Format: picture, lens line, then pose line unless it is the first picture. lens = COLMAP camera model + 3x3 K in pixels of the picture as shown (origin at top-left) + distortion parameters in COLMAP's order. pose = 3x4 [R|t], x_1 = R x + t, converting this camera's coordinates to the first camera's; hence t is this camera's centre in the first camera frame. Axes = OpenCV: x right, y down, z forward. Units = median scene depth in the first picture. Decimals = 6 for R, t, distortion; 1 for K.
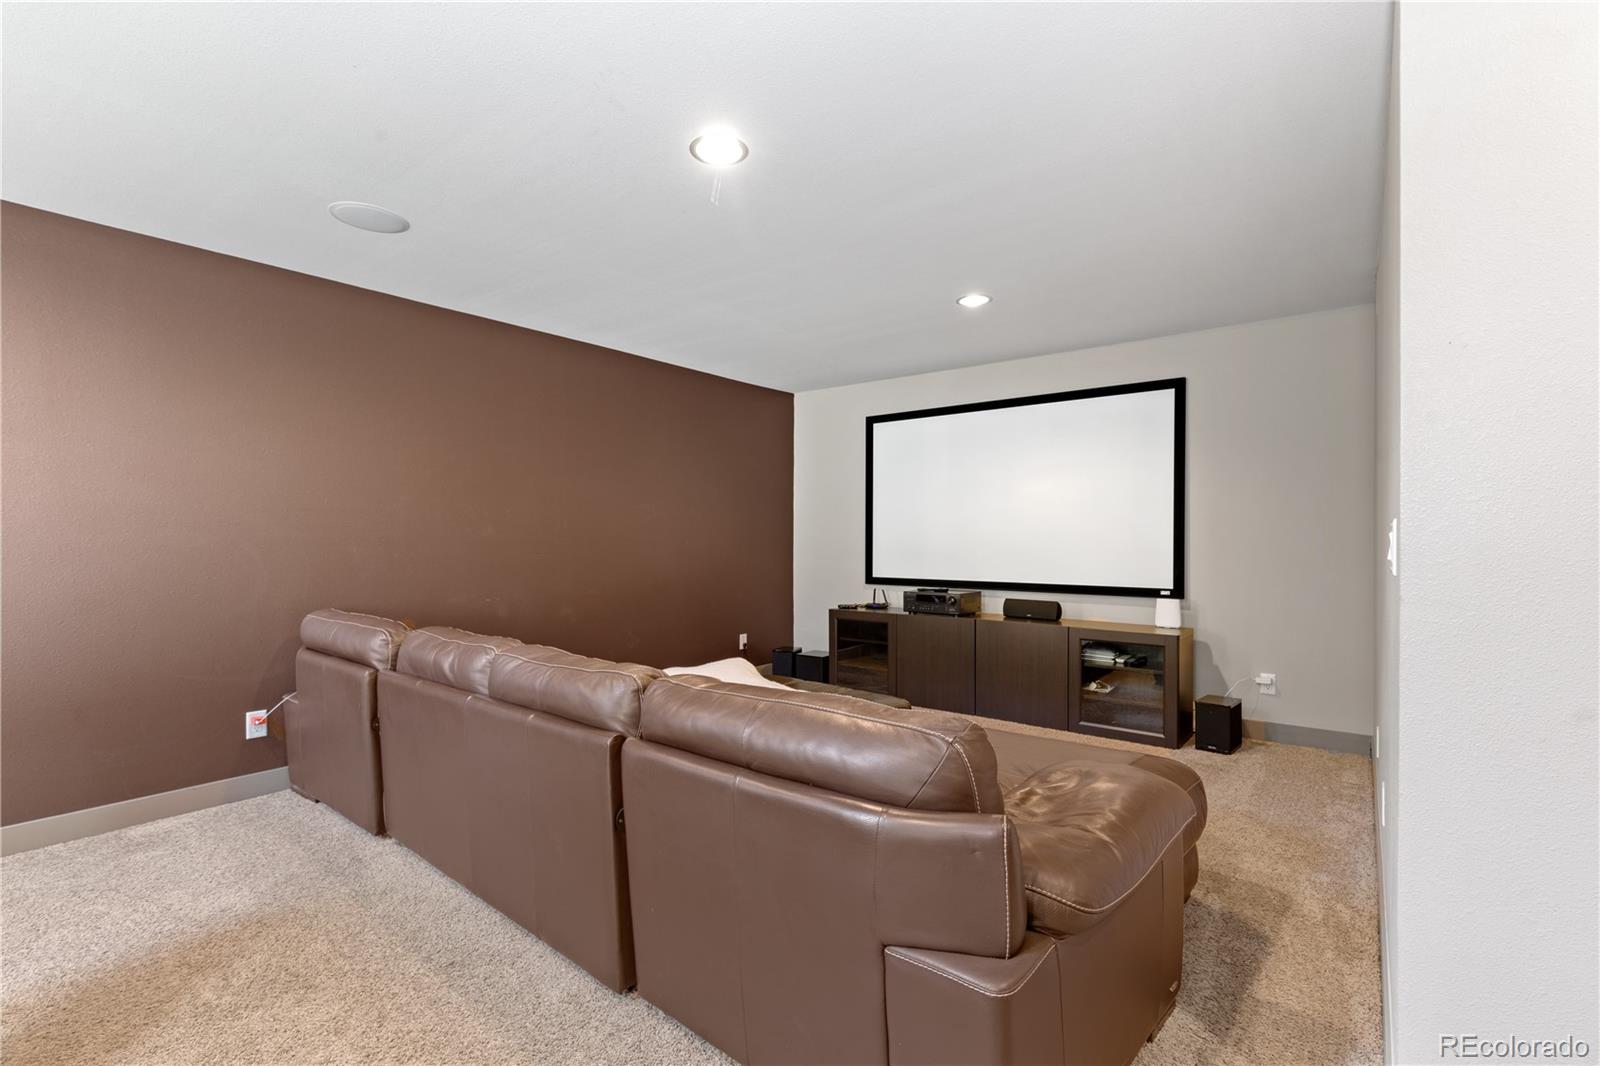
lens RADIAL K [[721.9, 0, 806.6], [0, 721.9, 541.1], [0, 0, 1]] dist [0.001941, 0.000174]
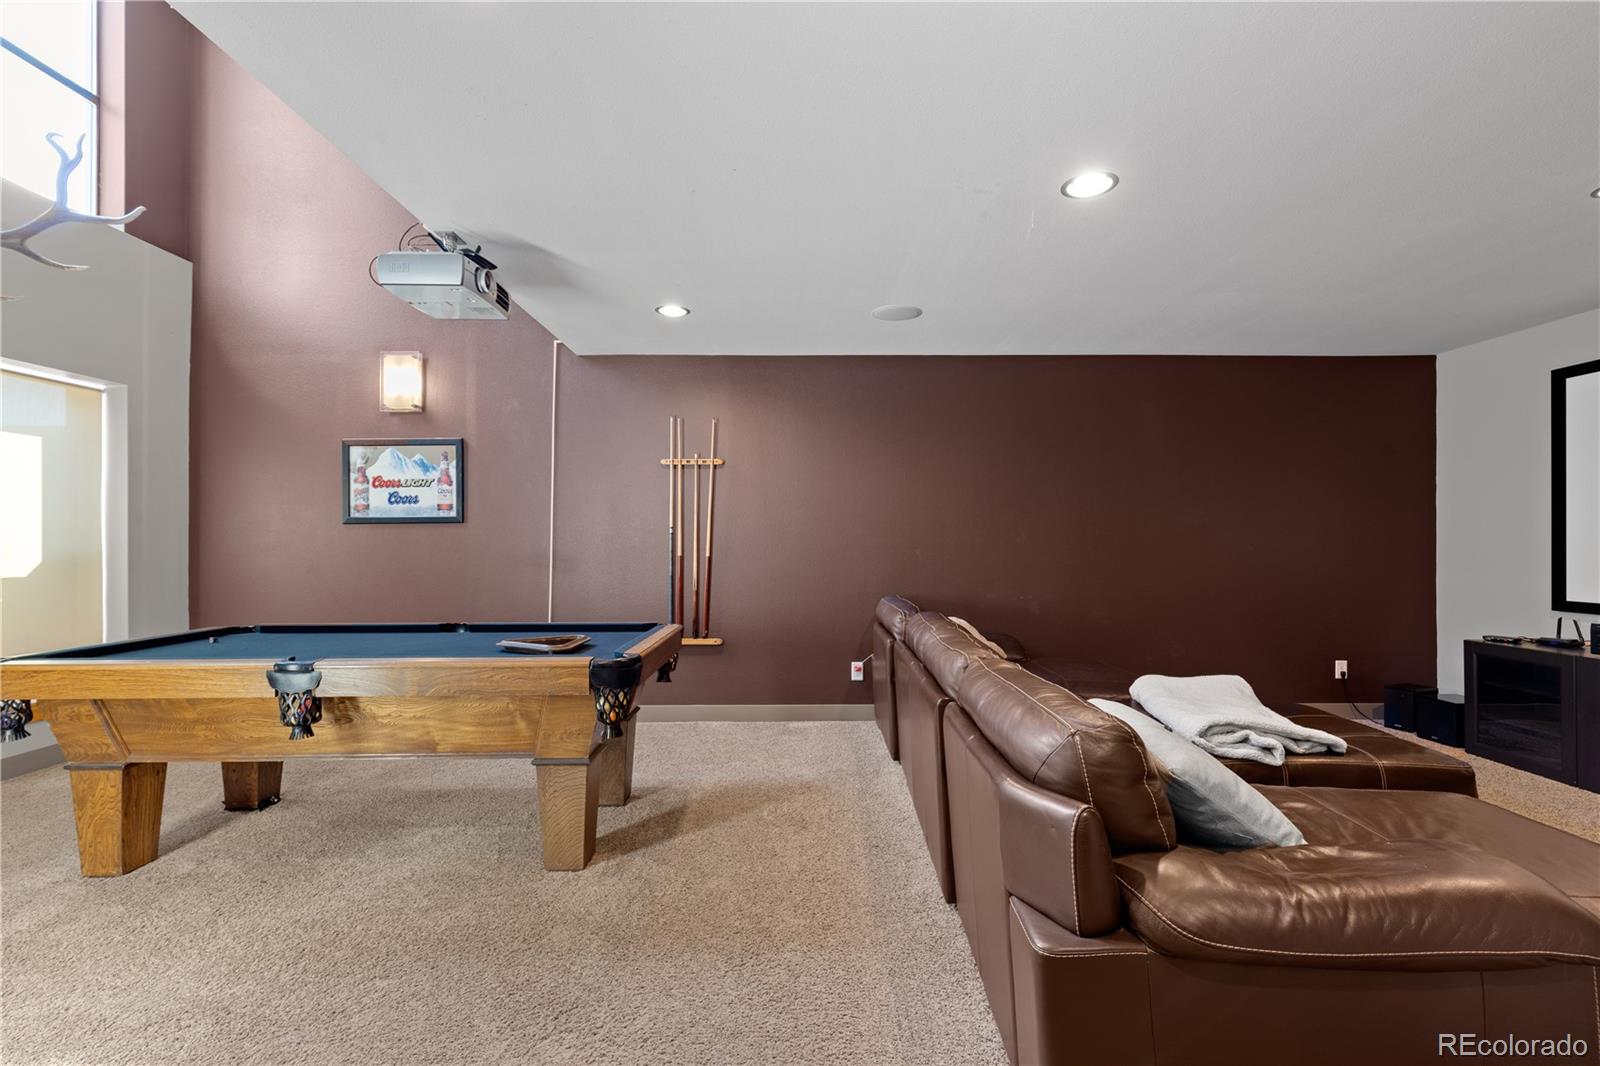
lens RADIAL K [[721.9, 0, 806.6], [0, 721.9, 541.1], [0, 0, 1]] dist [0.001941, 0.000174]
pose [[0.626471, -0.002495, -0.779441, 0.187724], [-0.004737, 0.999964, -0.007008, 0.000888], [0.779430, 0.008082, 0.626437, 0.003653]]
